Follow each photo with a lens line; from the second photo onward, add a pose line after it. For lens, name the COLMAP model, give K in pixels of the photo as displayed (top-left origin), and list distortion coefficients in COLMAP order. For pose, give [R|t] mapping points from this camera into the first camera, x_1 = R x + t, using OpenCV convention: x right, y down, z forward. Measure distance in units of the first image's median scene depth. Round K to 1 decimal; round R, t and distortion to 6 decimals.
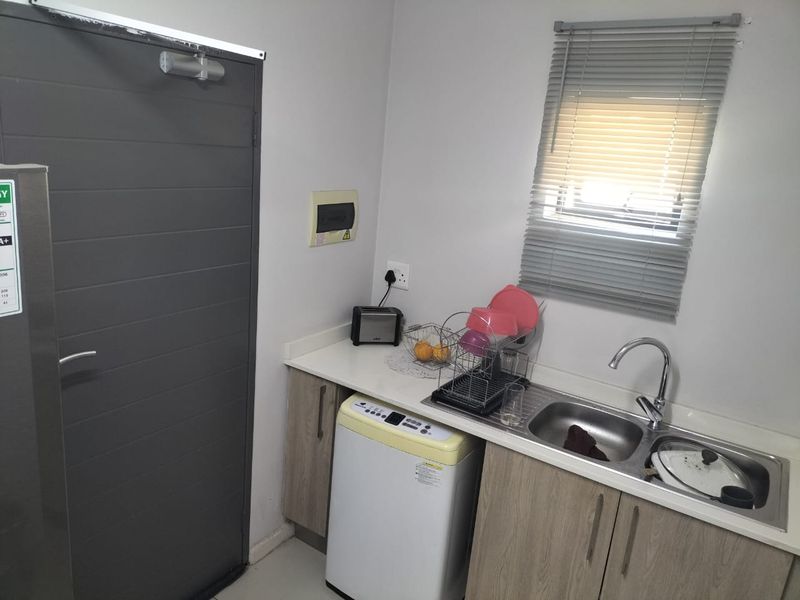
lens RADIAL K [[599.4, 0, 403.4], [0, 599.4, 298.6], [0, 0, 1]] dist [0.095070, -0.131225]
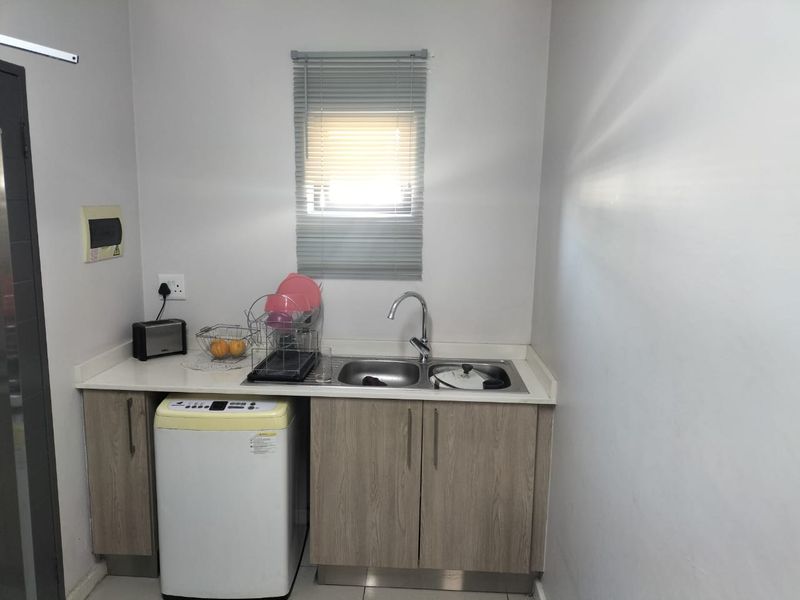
lens RADIAL K [[599.4, 0, 403.4], [0, 599.4, 298.6], [0, 0, 1]] dist [0.095070, -0.131225]
pose [[0.857966, -0.153971, 0.490089, -0.225217], [0.189696, 0.981557, -0.023713, 0.099595], [-0.477399, 0.113312, 0.871350, -0.106258]]
